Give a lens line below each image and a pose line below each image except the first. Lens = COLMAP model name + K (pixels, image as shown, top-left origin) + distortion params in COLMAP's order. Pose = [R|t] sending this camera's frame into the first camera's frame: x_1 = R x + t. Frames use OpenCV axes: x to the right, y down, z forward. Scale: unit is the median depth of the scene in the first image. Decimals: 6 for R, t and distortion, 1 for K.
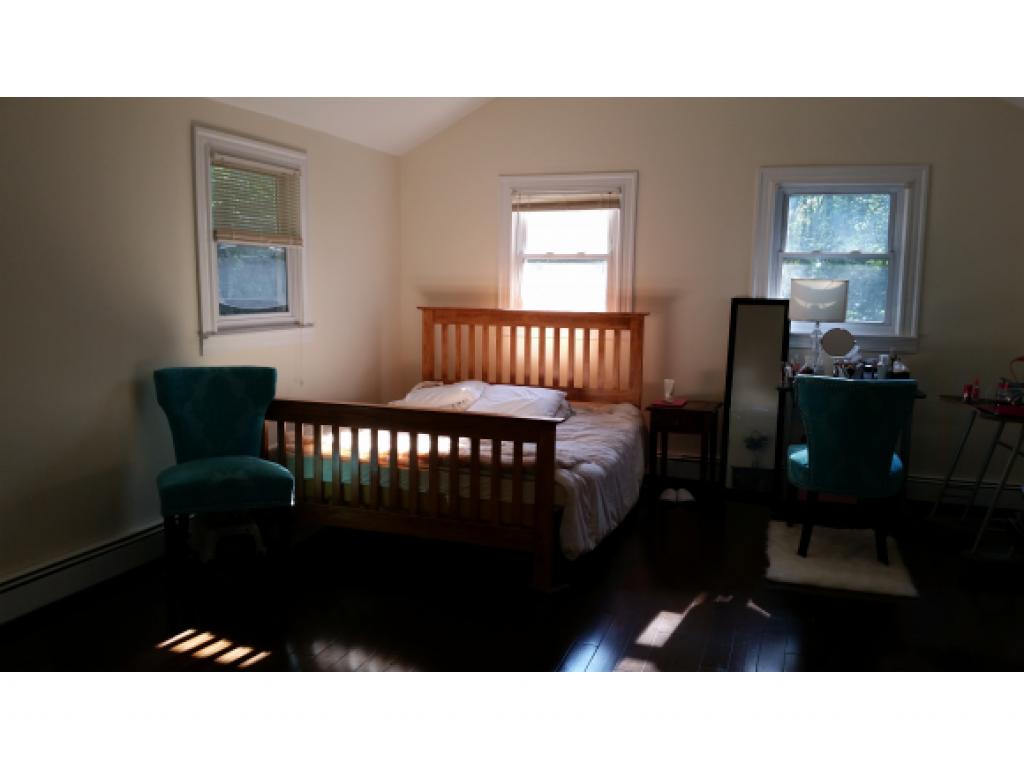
lens RADIAL K [[840.8, 0, 512.0], [0, 840.8, 384.5], [0, 0, 1]] dist [0.175363, -0.423674]
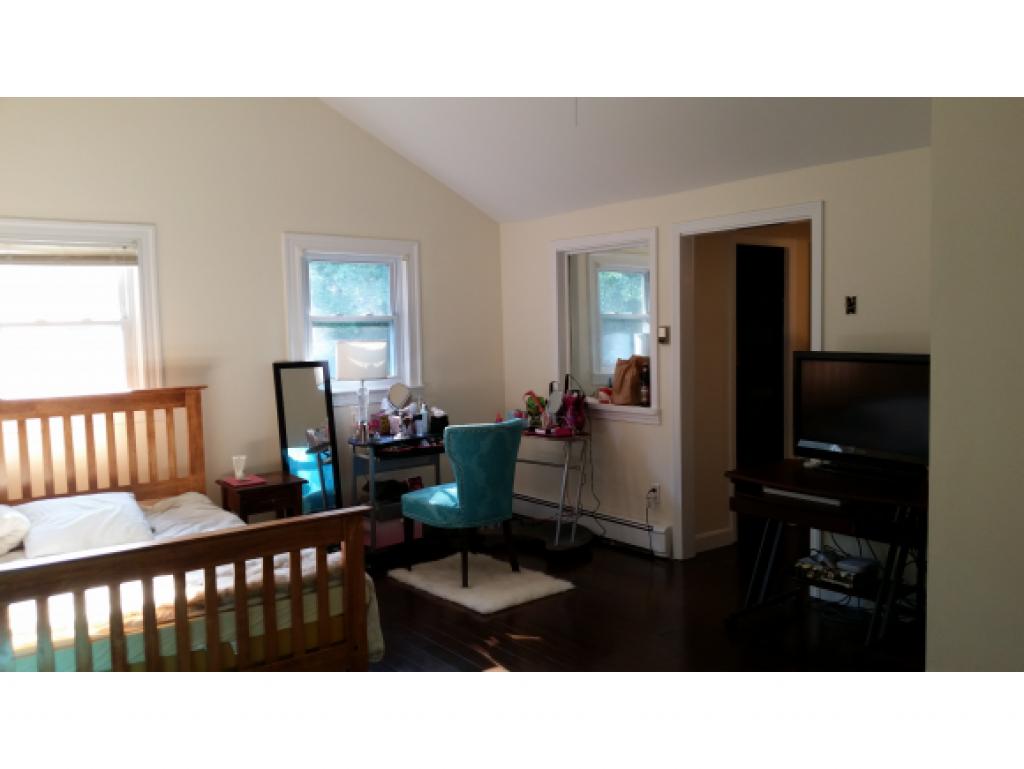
lens RADIAL K [[840.8, 0, 512.0], [0, 840.8, 384.5], [0, 0, 1]] dist [0.175363, -0.423674]
pose [[0.530671, -0.087088, 0.843092, -0.421842], [0.138634, 0.990230, 0.015025, -0.055151], [-0.836163, 0.108907, 0.537559, 0.259164]]
